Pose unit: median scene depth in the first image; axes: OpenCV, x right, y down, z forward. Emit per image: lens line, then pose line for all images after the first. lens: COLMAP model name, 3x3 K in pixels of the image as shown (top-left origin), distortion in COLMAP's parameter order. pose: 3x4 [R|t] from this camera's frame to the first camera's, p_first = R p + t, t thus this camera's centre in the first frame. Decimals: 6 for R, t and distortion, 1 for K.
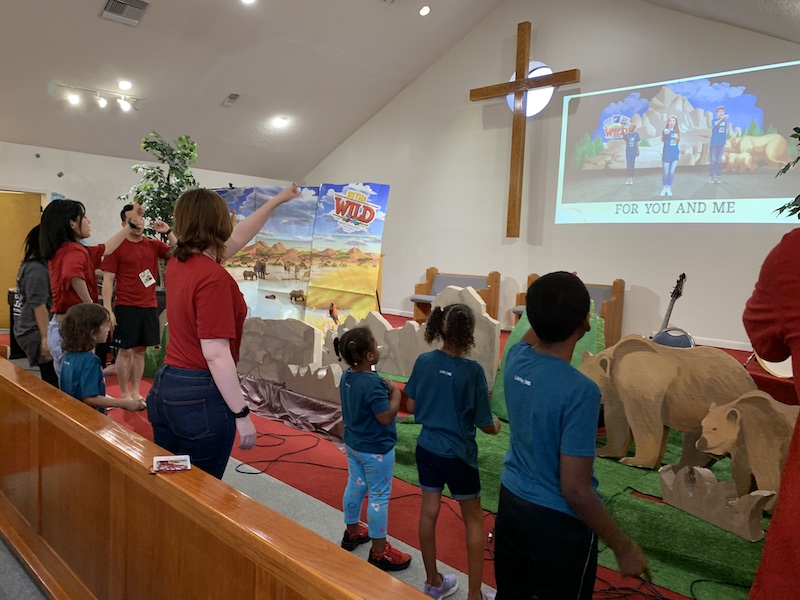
lens RADIAL K [[604.6, 0, 400.0], [0, 604.6, 300.0], [0, 0, 1]] dist [0.039973, -0.147654]
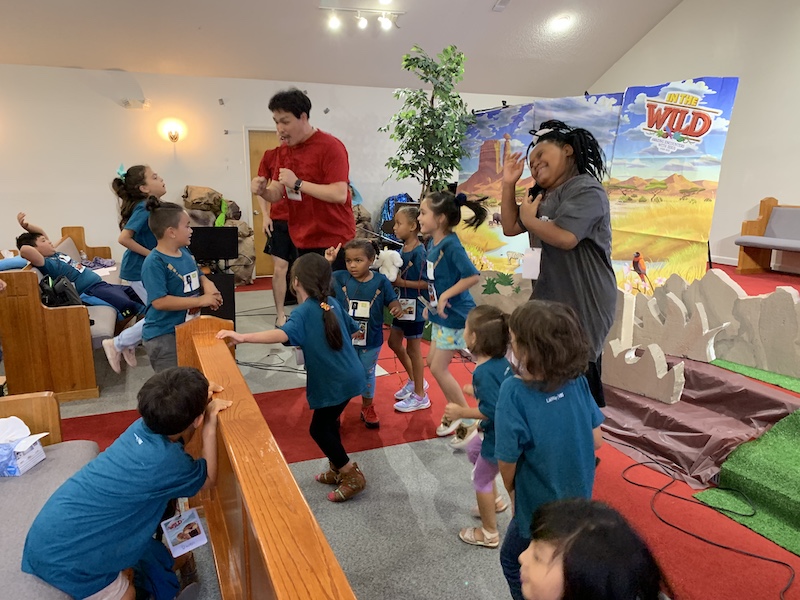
lens RADIAL K [[599.9, 0, 401.2], [0, 599.9, 306.7], [0, 0, 1]] dist [0.003239, -0.010324]
pose [[0.912091, 0.043051, -0.407722, -0.069806], [0.006900, 0.992719, 0.120255, -0.017763], [0.409930, -0.112497, 0.905153, 0.197925]]
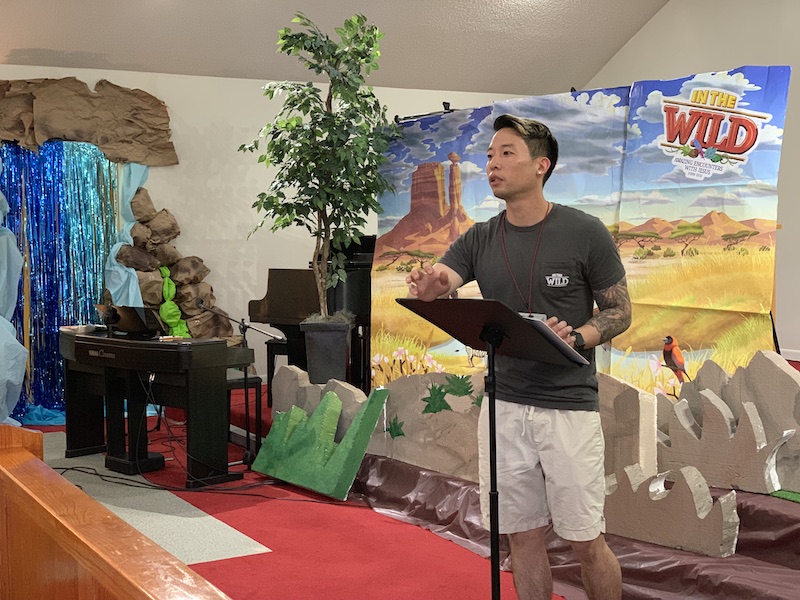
lens RADIAL K [[1186.7, 0, 401.3], [0, 1186.7, 260.5], [0, 0, 1]] dist [0.118980, -0.041272]
pose [[0.950780, -0.052634, -0.305363, -0.024406], [0.033206, 0.997100, -0.068474, 0.003614], [0.308081, 0.054964, 0.949771, 0.072033]]
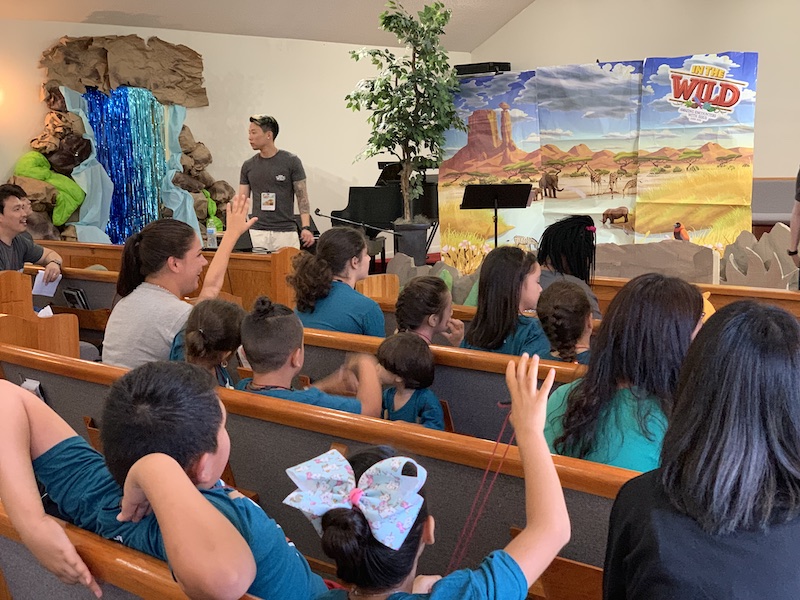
lens RADIAL K [[1186.7, 0, 401.3], [0, 1186.7, 260.5], [0, 0, 1]] dist [0.118980, -0.041272]
pose [[0.996678, -0.063181, -0.051394, -0.352094], [0.063315, 0.997993, 0.000985, 0.027319], [0.051229, -0.004236, 0.998678, -0.419120]]
